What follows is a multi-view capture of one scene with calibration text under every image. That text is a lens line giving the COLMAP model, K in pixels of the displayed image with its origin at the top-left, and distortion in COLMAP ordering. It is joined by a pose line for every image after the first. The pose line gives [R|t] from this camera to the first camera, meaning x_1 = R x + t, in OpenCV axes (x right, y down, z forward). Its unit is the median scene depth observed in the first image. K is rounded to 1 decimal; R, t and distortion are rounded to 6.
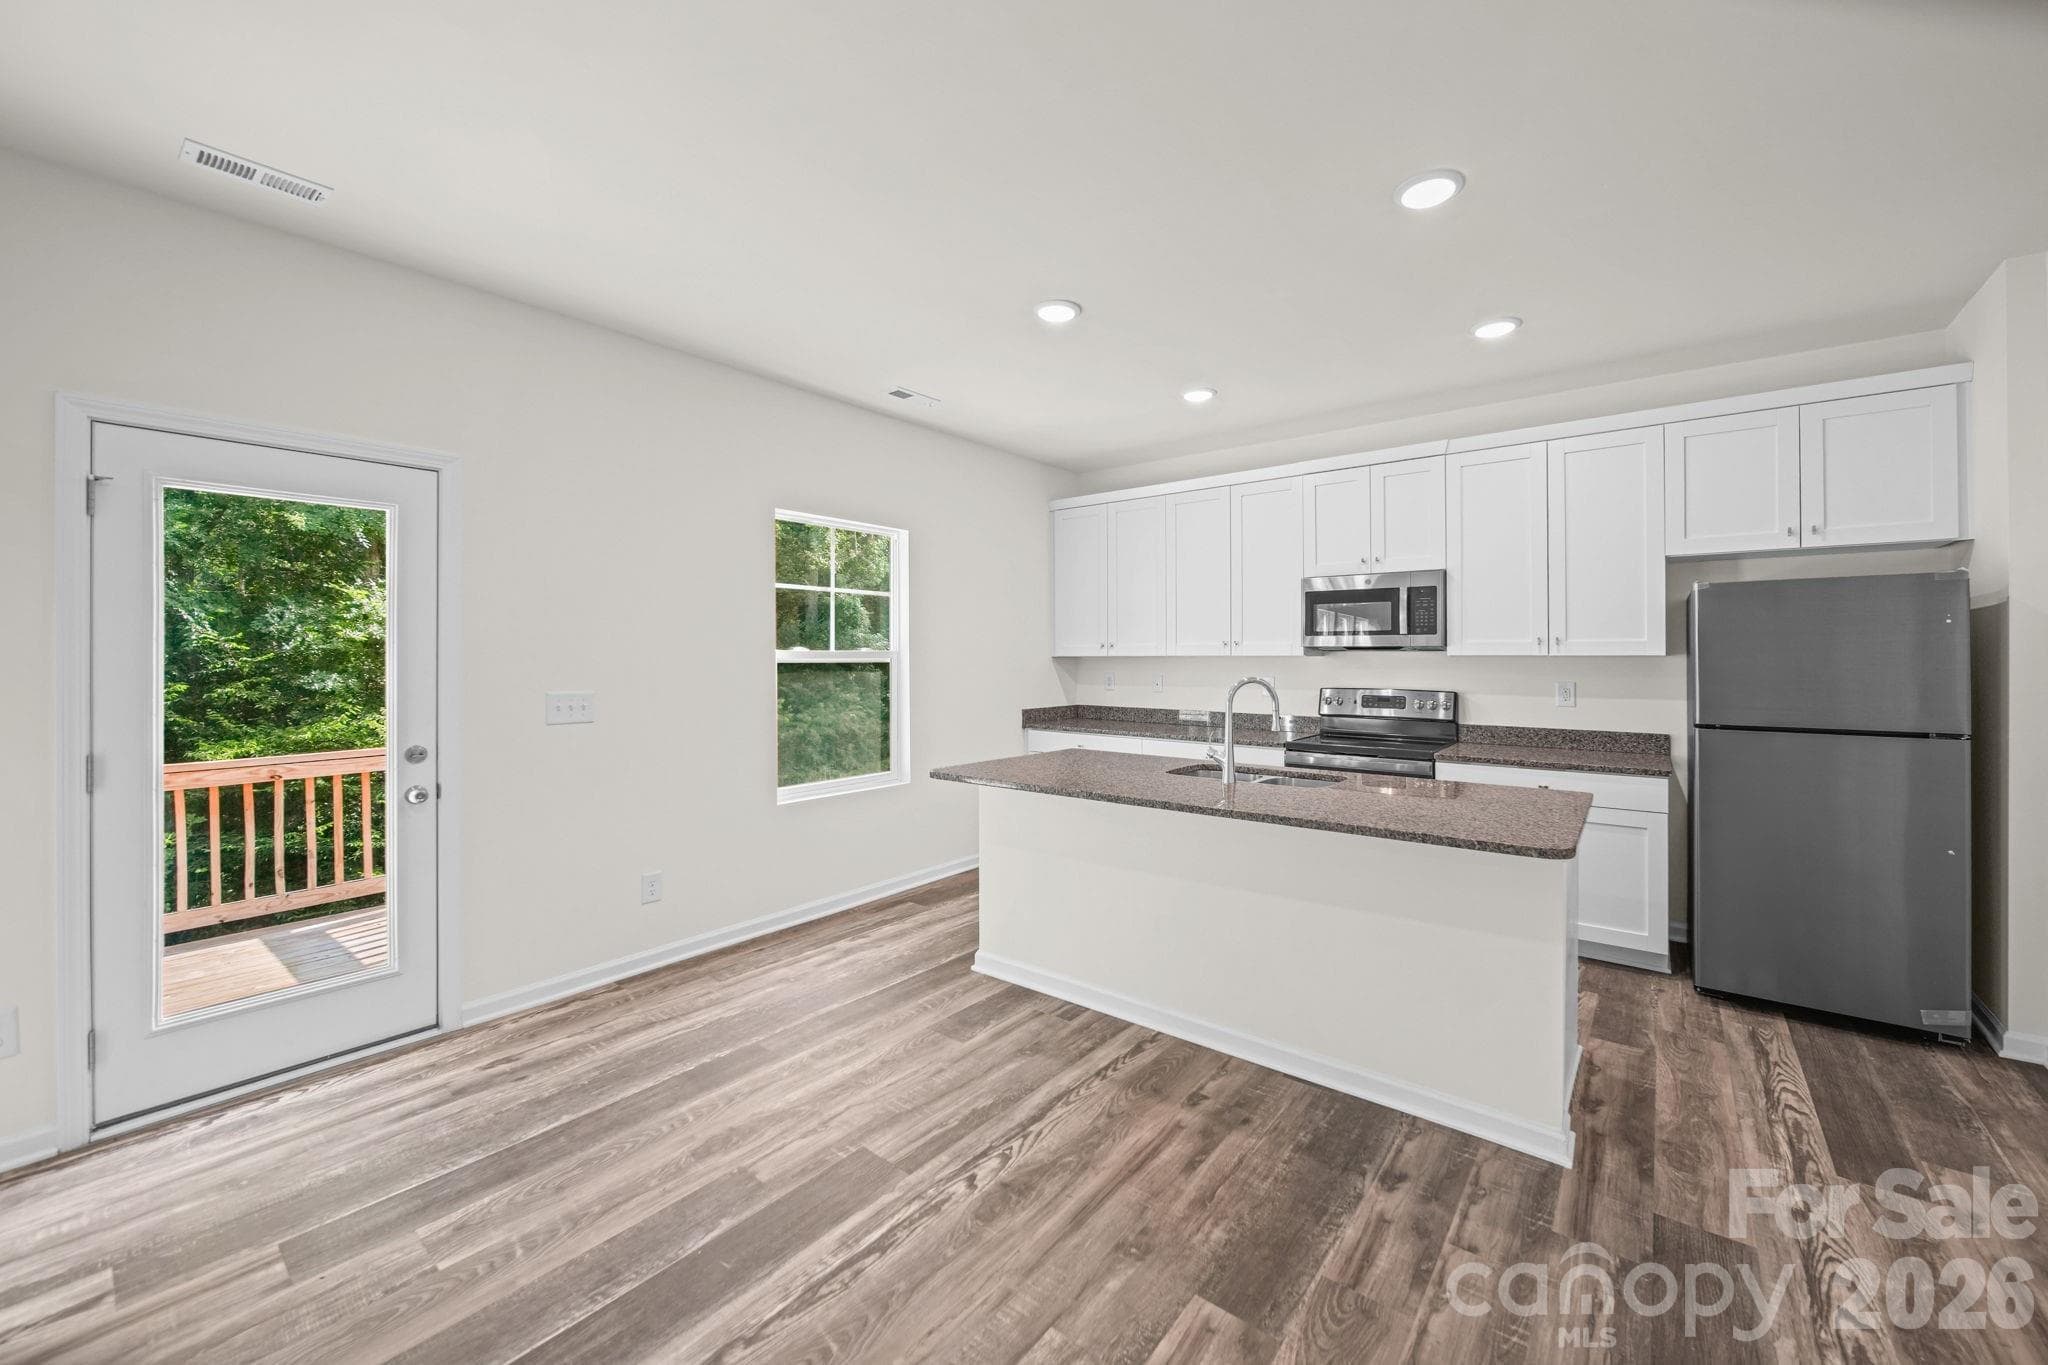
lens RADIAL K [[791.7, 0, 1041.0], [0, 791.7, 651.2], [0, 0, 1]] dist [-0.002282, -0.000258]
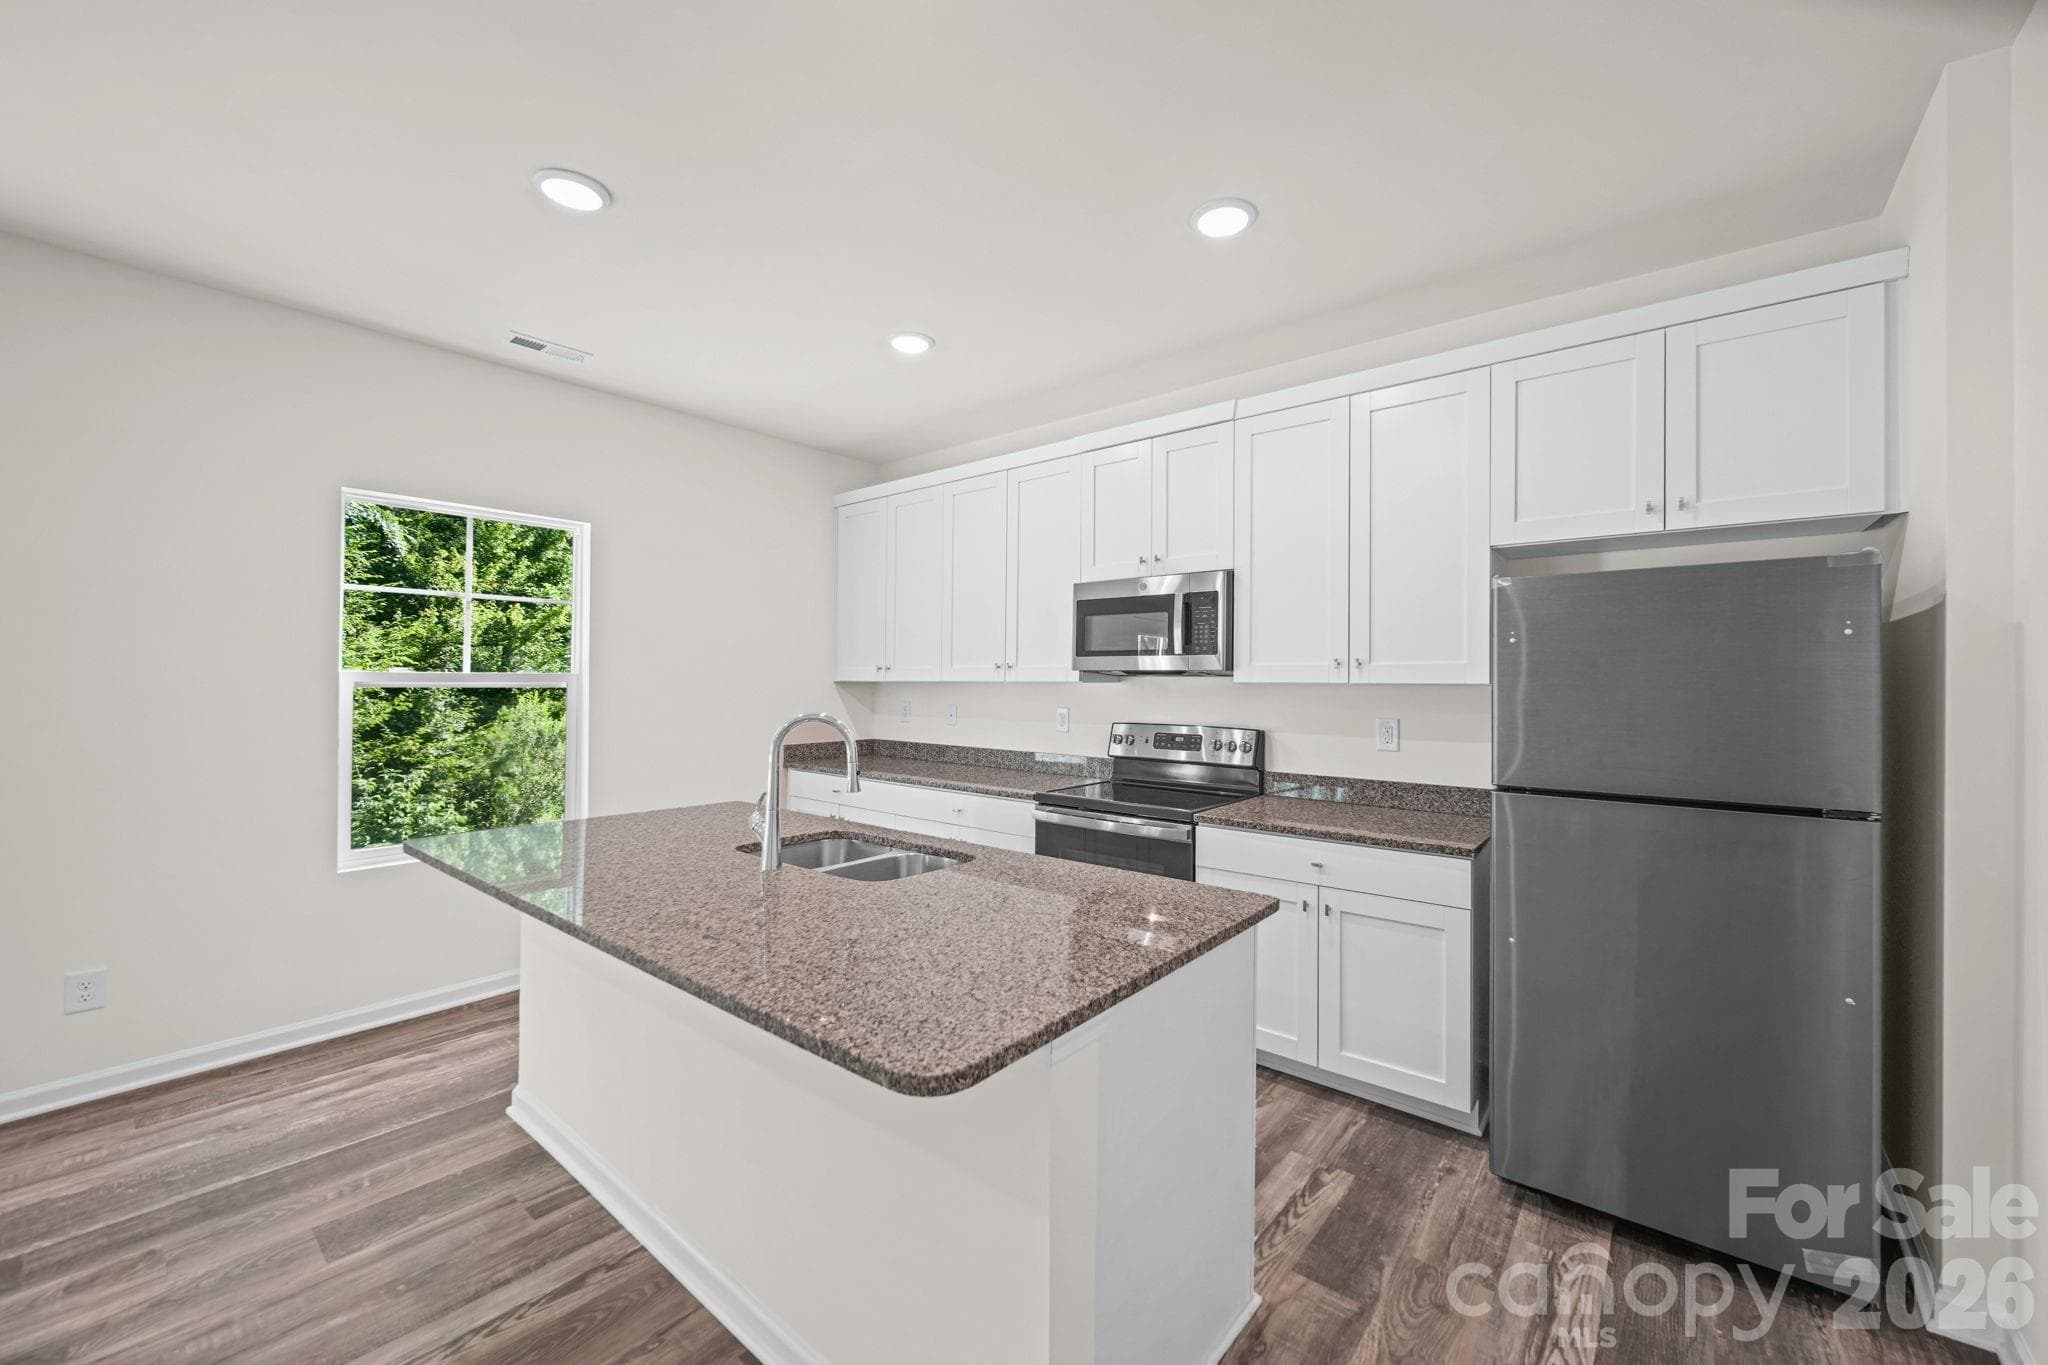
lens RADIAL K [[793.9, 0, 1036.9], [0, 793.9, 671.0], [0, 0, 1]] dist [0.001964, -0.002037]
pose [[0.999758, 0.005155, -0.021373, 0.373867], [-0.005284, 0.999968, -0.006002, -0.000105], [0.021342, 0.006113, 0.999754, 0.255095]]
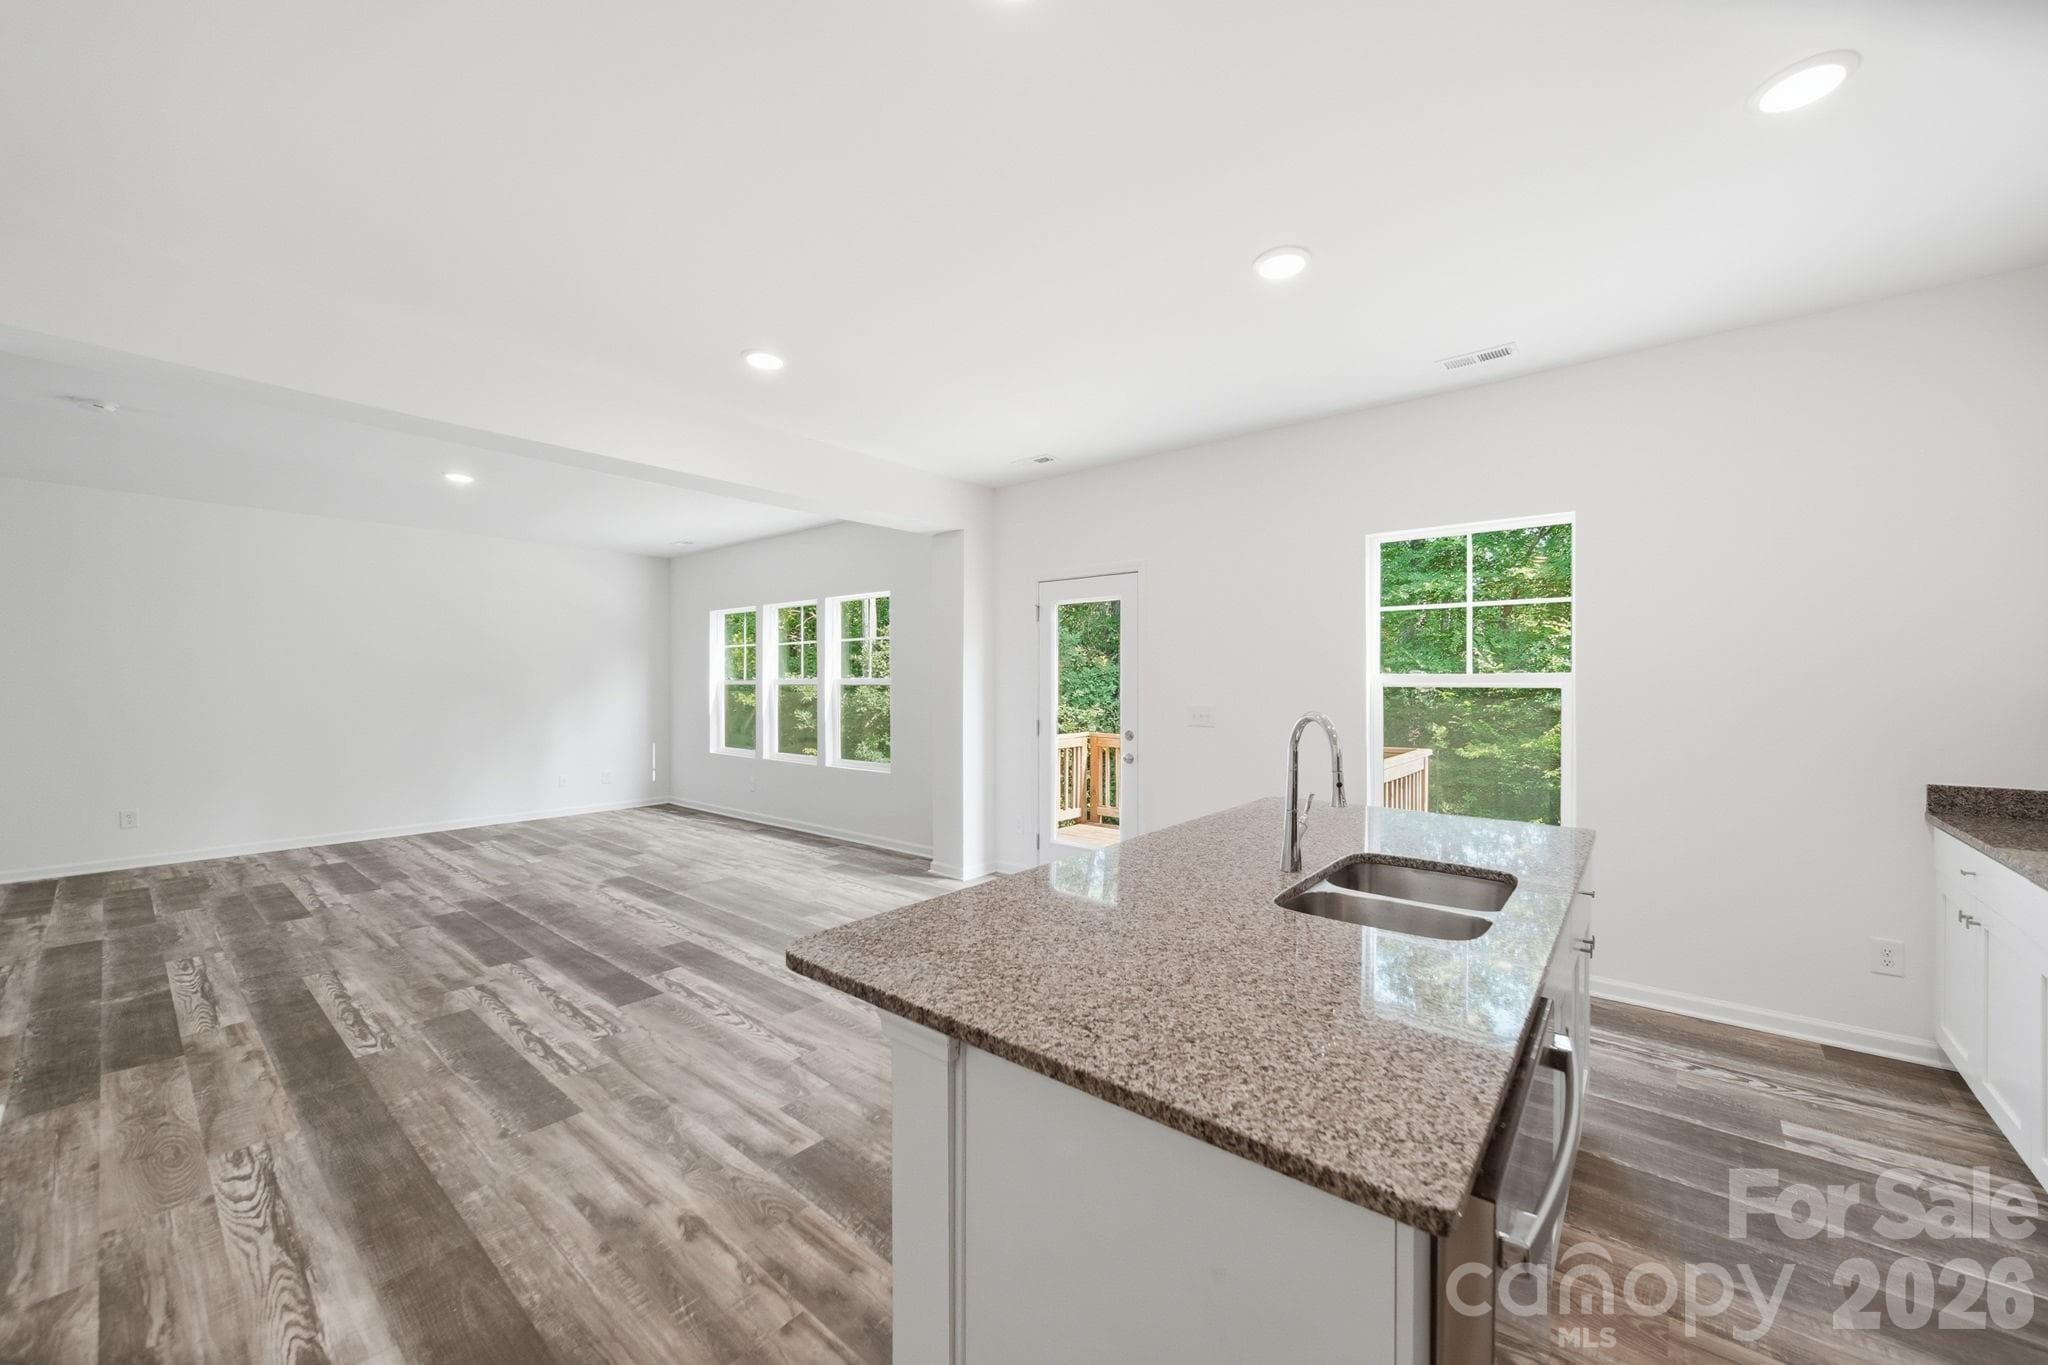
lens RADIAL K [[774.2, 0, 1045.1], [0, 774.2, 669.6], [0, 0, 1]] dist [-0.006324, 0.000853]
pose [[-0.030064, -0.023116, -0.999281, 0.767104], [0.008337, 0.999692, -0.023377, 0.014474], [0.999513, -0.009034, -0.029862, 0.738373]]
